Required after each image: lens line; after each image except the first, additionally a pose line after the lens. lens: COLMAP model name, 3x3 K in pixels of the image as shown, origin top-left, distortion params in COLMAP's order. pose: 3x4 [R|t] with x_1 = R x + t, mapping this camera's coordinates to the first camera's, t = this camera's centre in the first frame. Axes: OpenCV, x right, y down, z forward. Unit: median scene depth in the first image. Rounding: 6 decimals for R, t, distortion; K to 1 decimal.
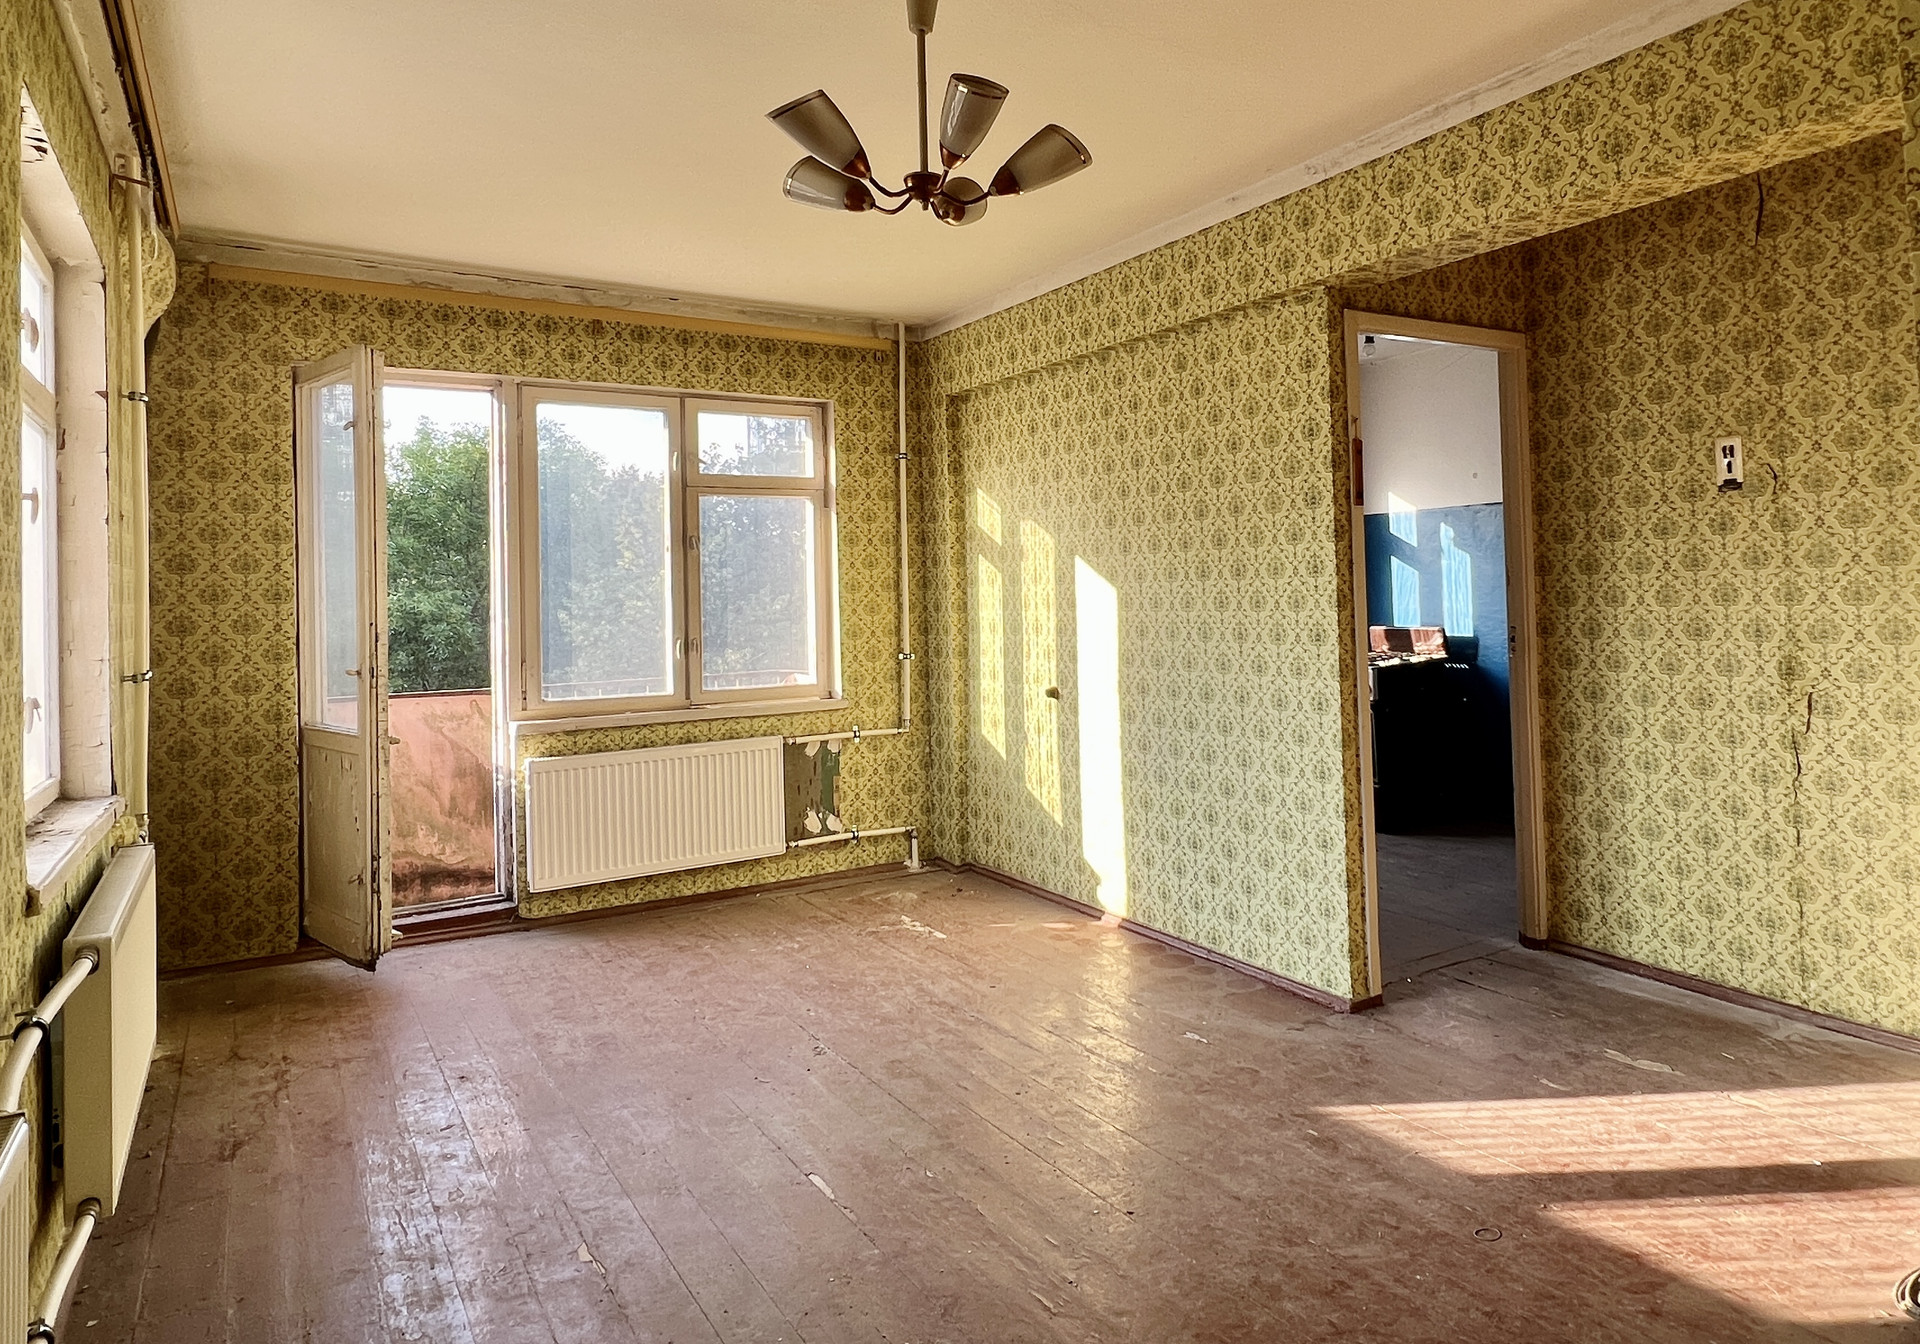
lens RADIAL K [[1185.8, 0, 1079.6], [0, 1185.8, 573.6], [0, 0, 1]] dist [-0.001521, 0.001605]
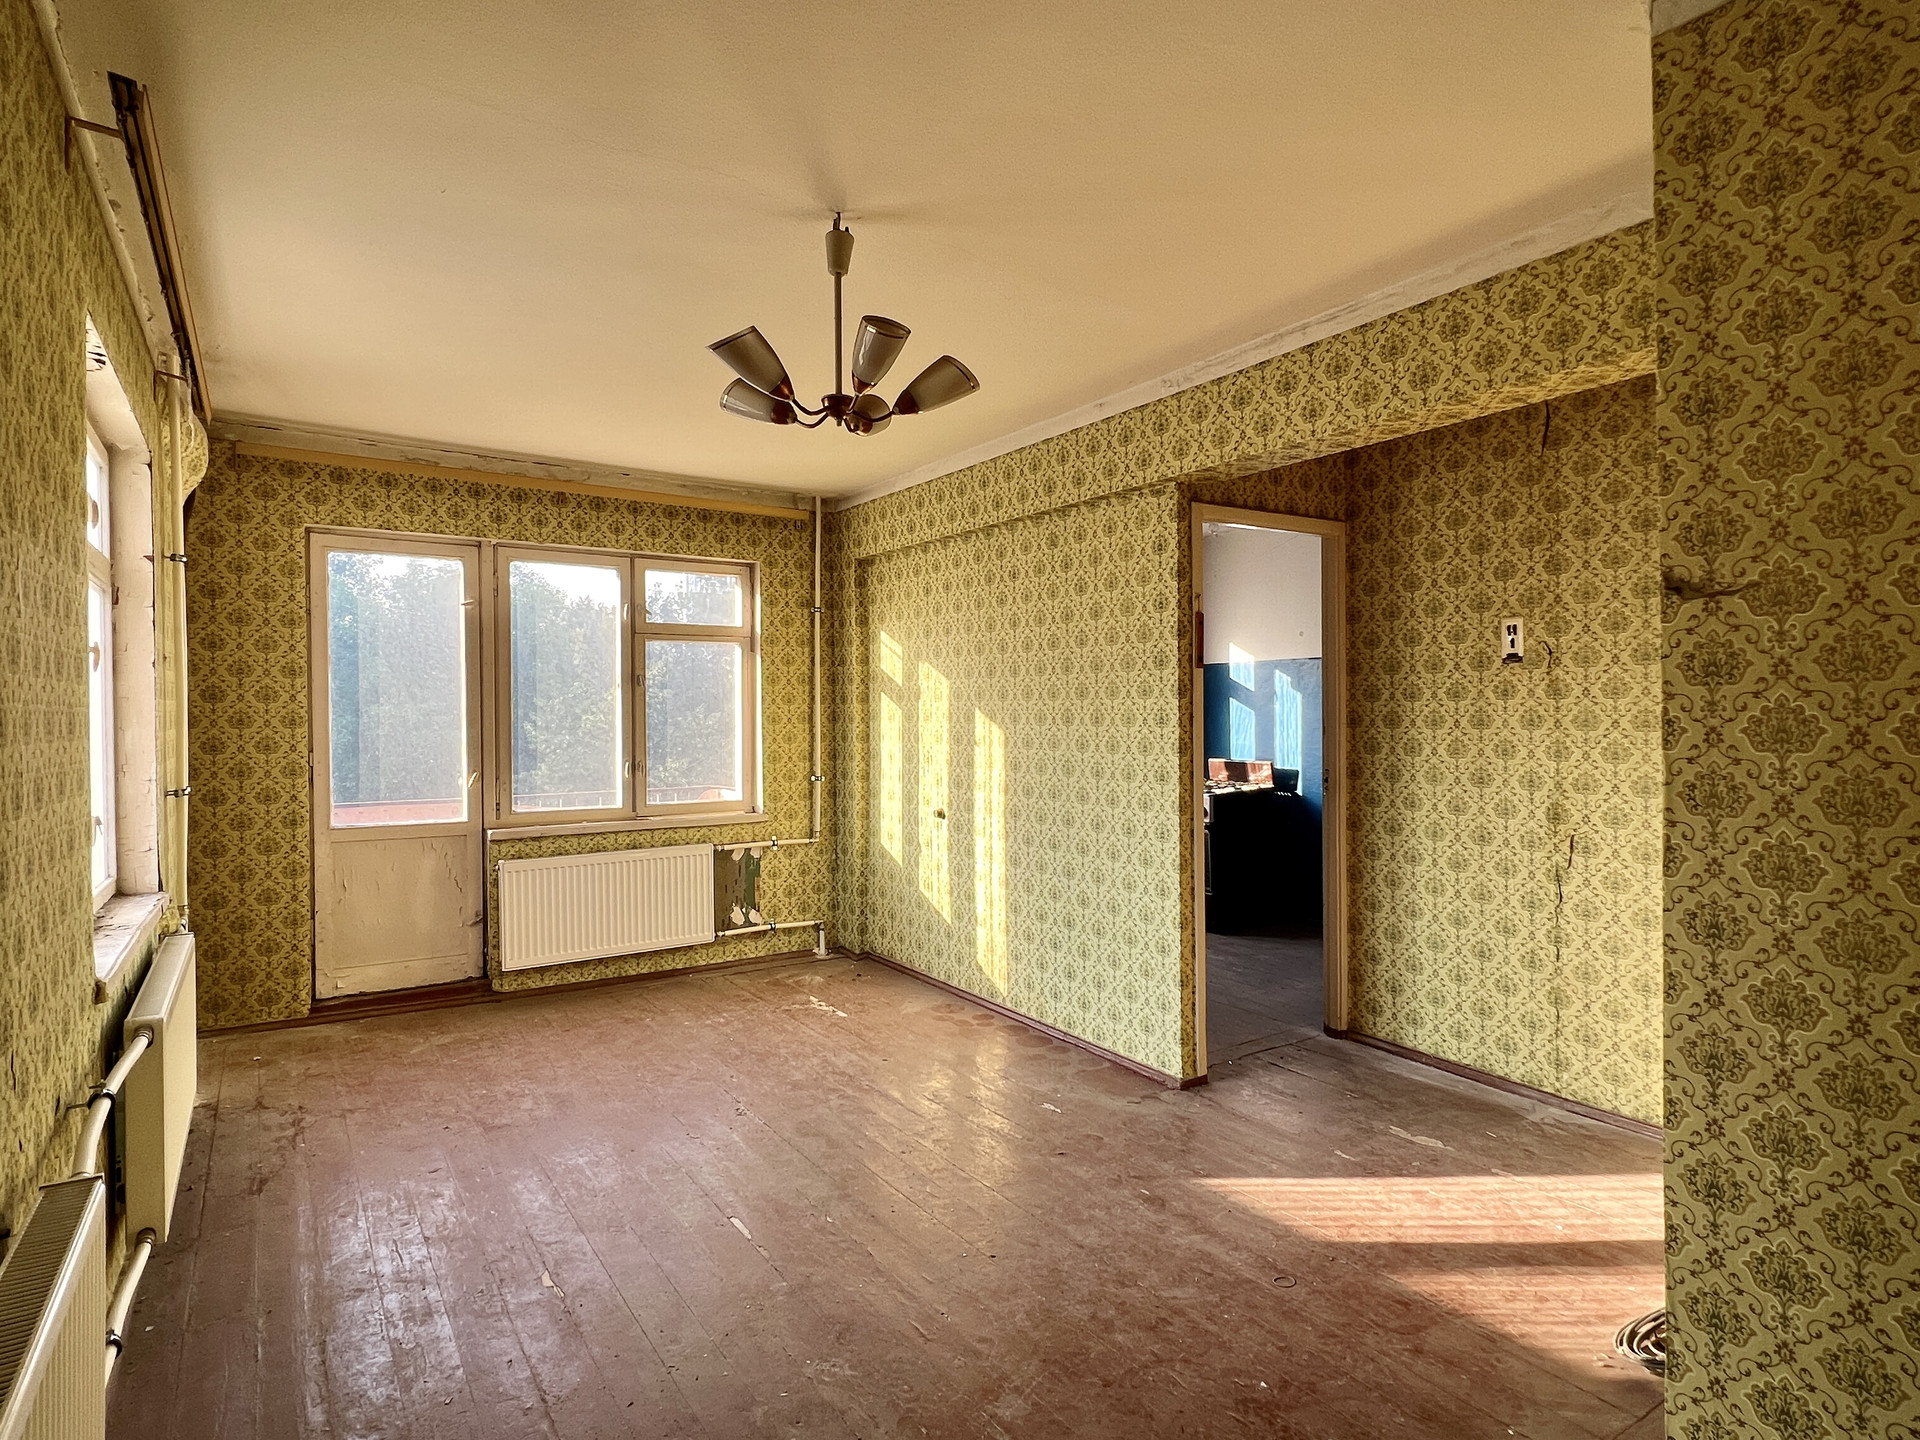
lens RADIAL K [[1007.8, 0, 961.0], [0, 1007.8, 726.9], [0, 0, 1]] dist [-0.003092, 0.002259]
pose [[0.999769, 0.020882, -0.004991, 0.002184], [-0.020714, 0.999286, 0.031607, -0.022336], [0.005648, -0.031496, 0.999488, -0.011777]]
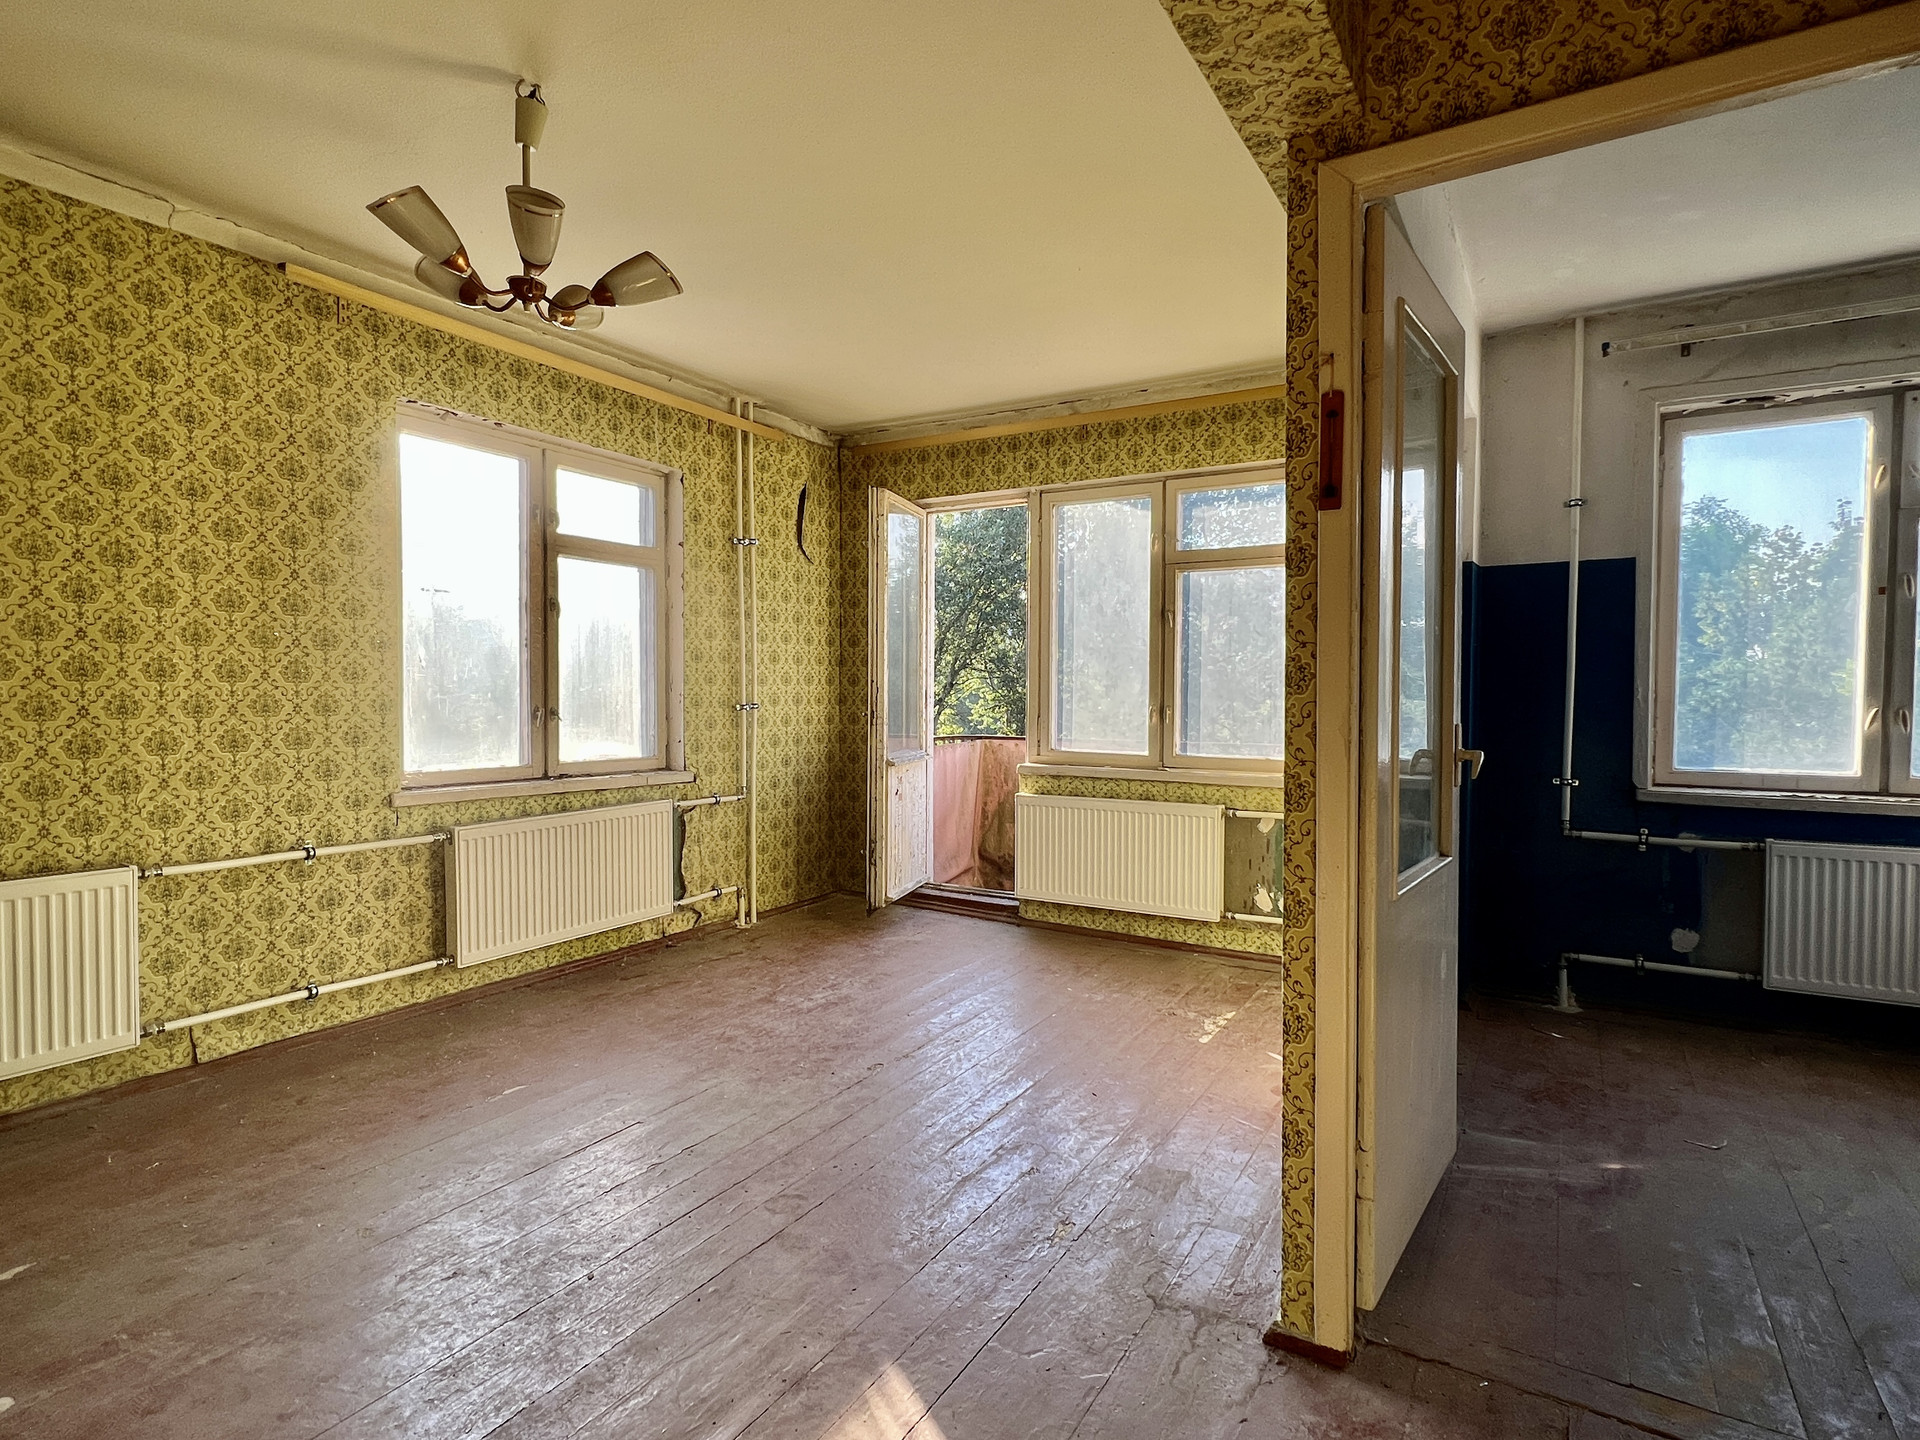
lens RADIAL K [[1007.8, 0, 961.9], [0, 1007.8, 726.8], [0, 0, 1]] dist [-0.003092, 0.002259]
pose [[0.412221, 0.064324, -0.908810, 0.528733], [0.001182, 0.997466, 0.071134, 0.010240], [0.911083, -0.030397, 0.411101, 0.552807]]
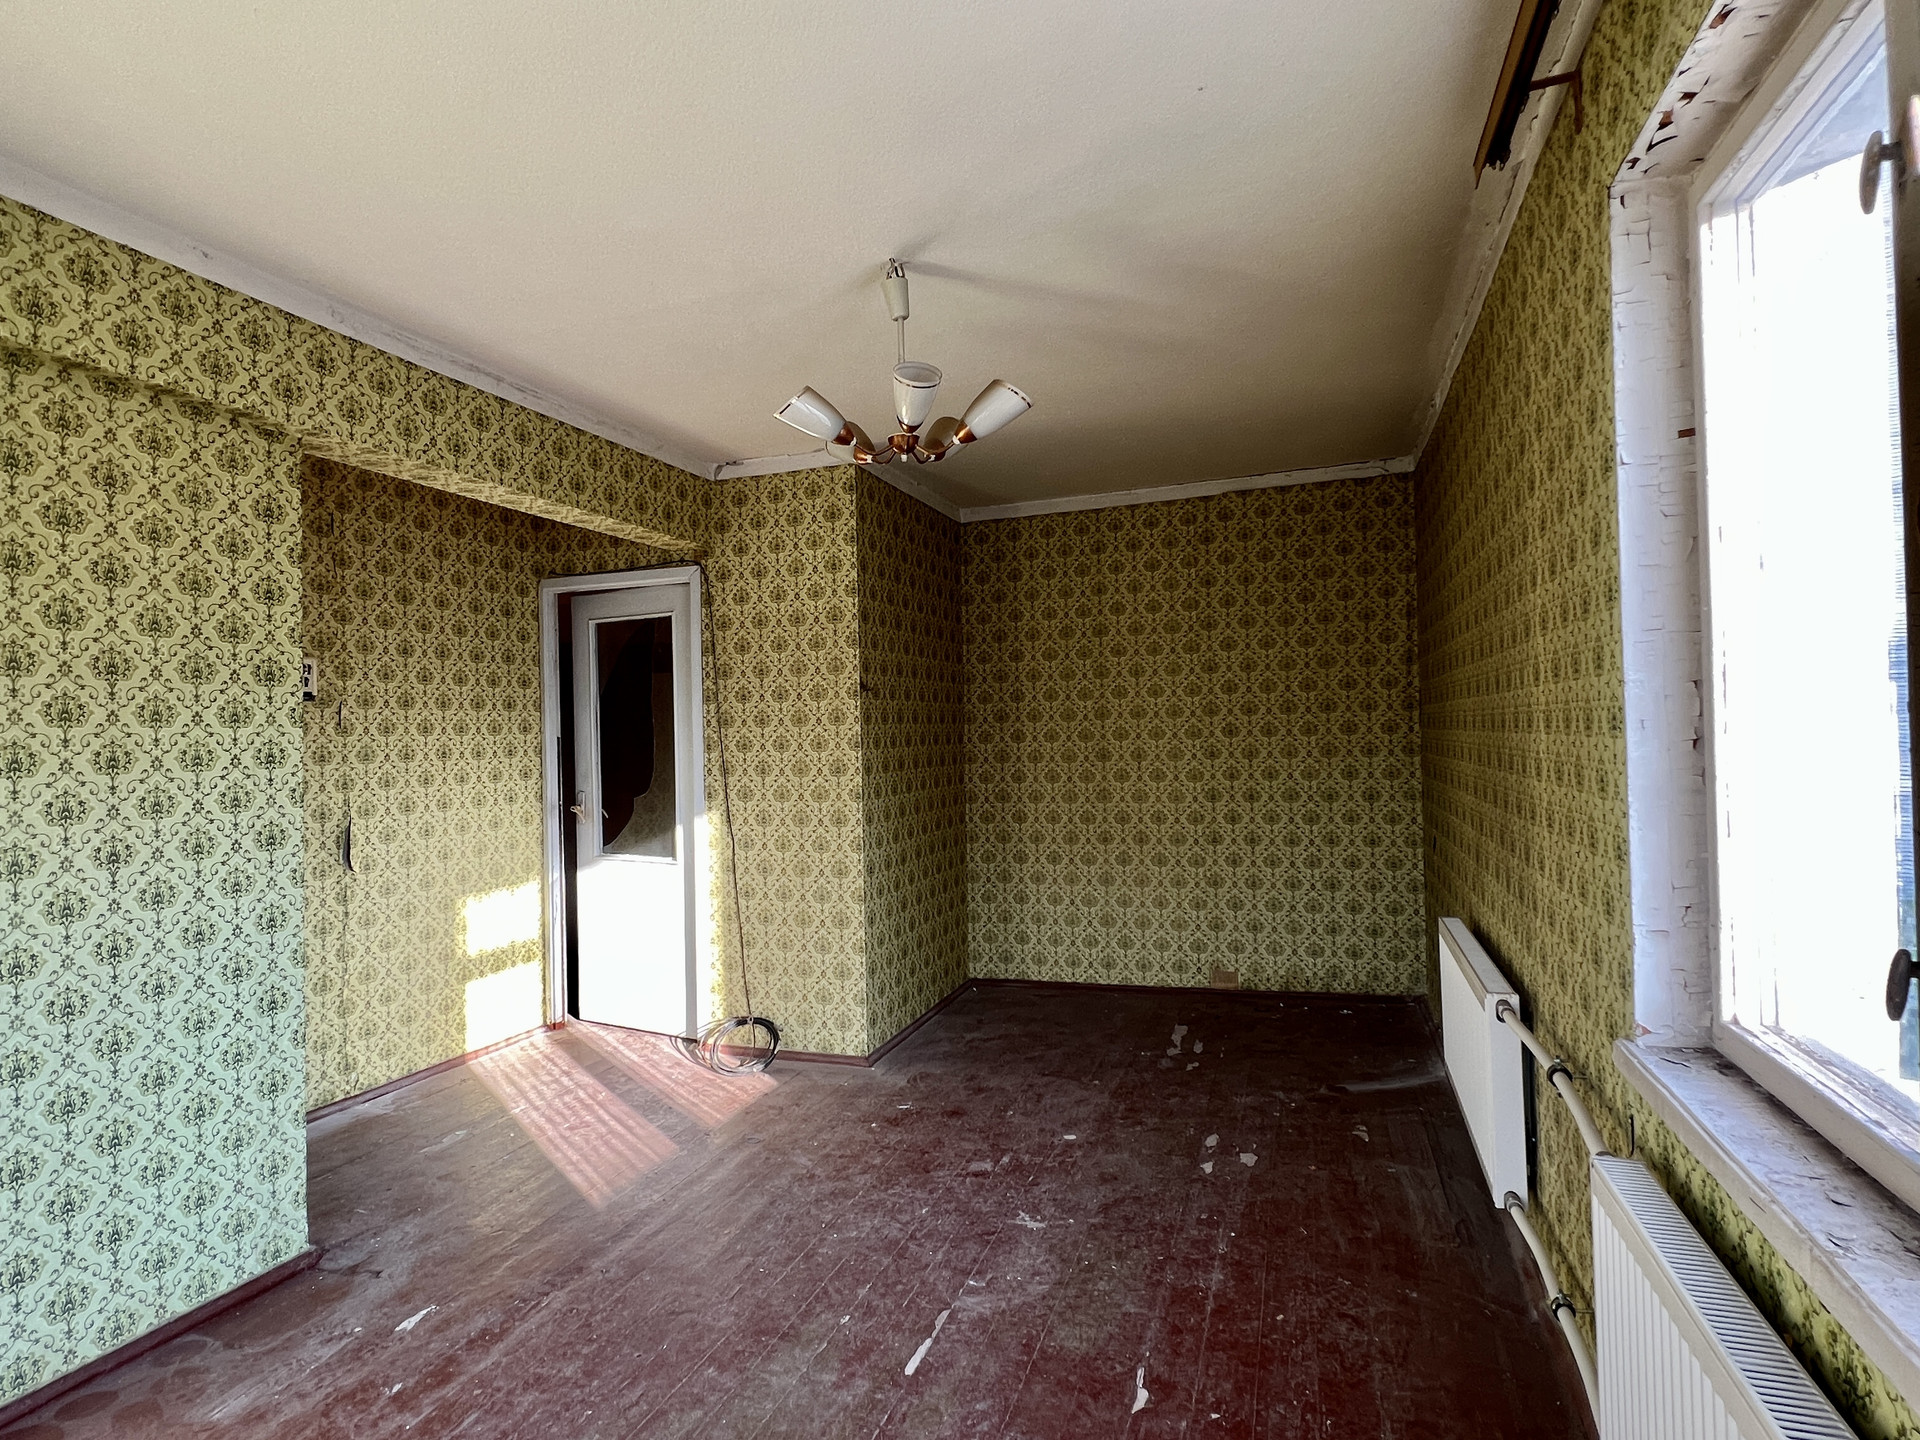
lens RADIAL K [[1007.8, 0, 959.2], [0, 1007.8, 724.0], [0, 0, 1]] dist [-0.003092, 0.002259]
pose [[-0.588163, 0.049514, 0.807225, -0.582043], [0.025810, 0.998765, -0.042457, 0.012853], [-0.808330, -0.004137, -0.588715, 0.903233]]
